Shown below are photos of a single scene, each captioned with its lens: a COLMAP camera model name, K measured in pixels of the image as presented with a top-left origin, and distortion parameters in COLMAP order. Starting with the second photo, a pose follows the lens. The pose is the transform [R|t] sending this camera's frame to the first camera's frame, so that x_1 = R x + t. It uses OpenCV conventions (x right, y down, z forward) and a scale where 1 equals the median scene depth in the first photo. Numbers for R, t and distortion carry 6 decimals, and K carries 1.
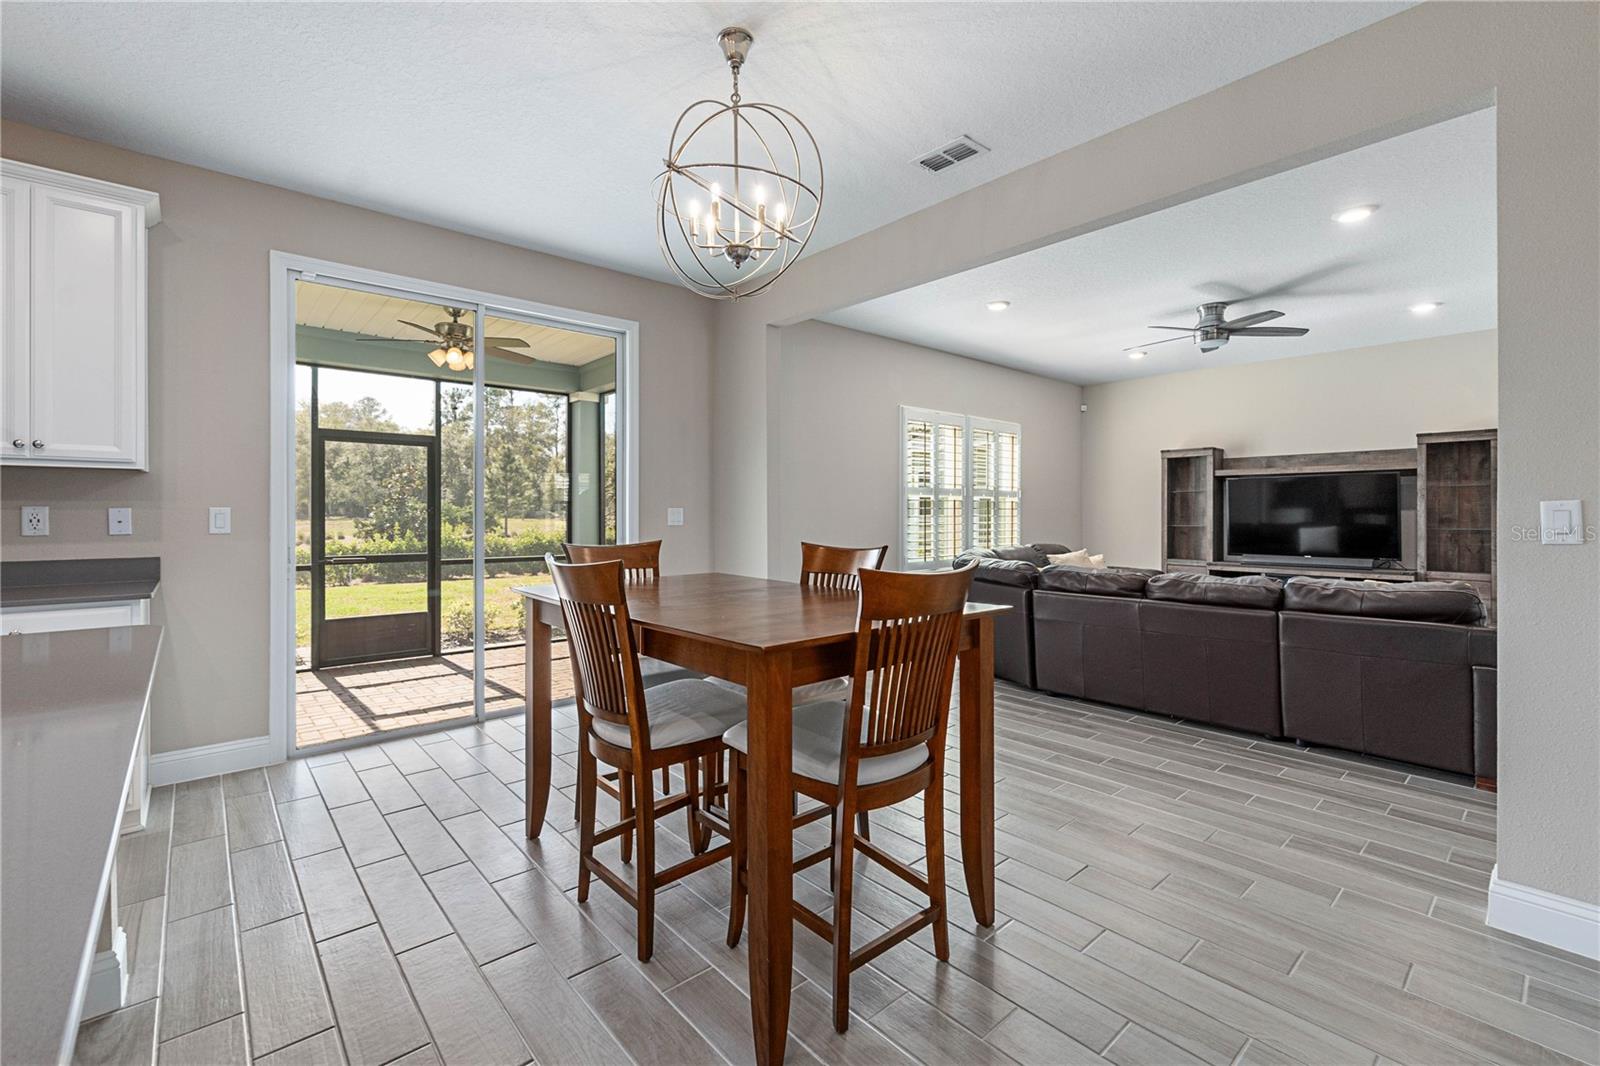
lens RADIAL K [[683.3, 0, 799.0], [0, 683.3, 511.3], [0, 0, 1]] dist [-0.011827, 0.000623]
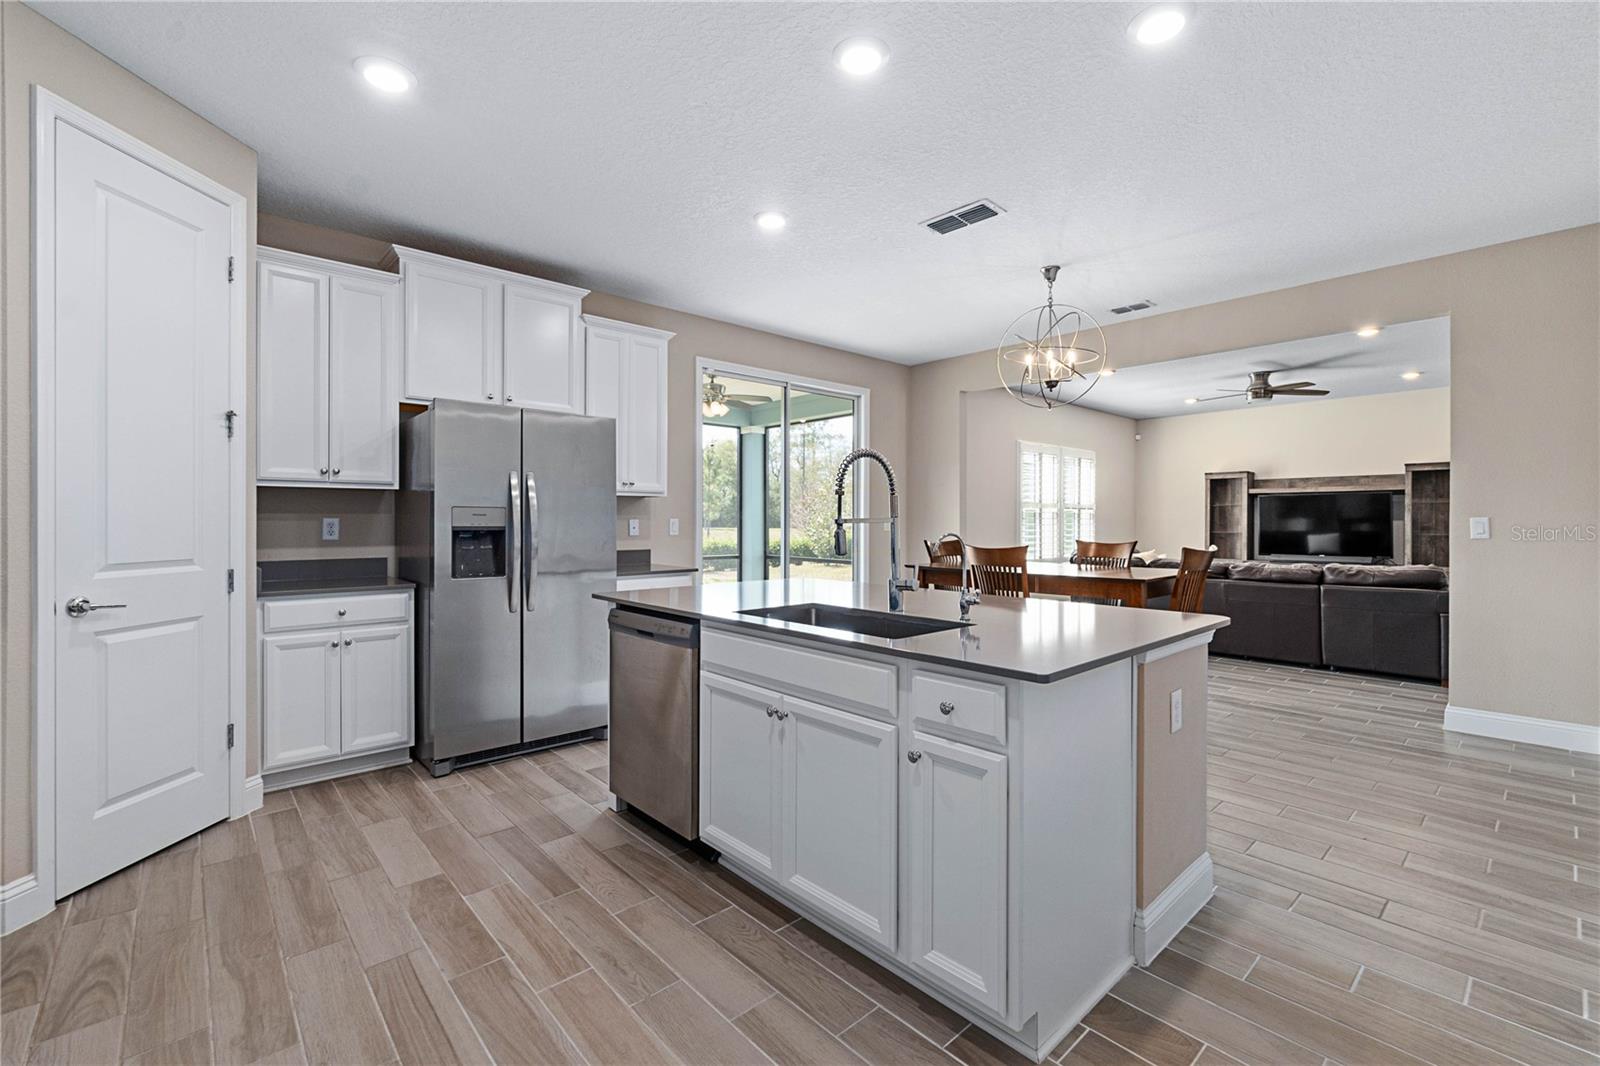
lens RADIAL K [[680.8, 0, 801.6], [0, 680.8, 521.4], [0, 0, 1]] dist [-0.009122, 0.000400]
pose [[0.999884, 0.000591, 0.015239, -0.300861], [-0.000635, 0.999996, 0.002873, -0.002588], [-0.015237, -0.002883, 0.999880, -0.319597]]
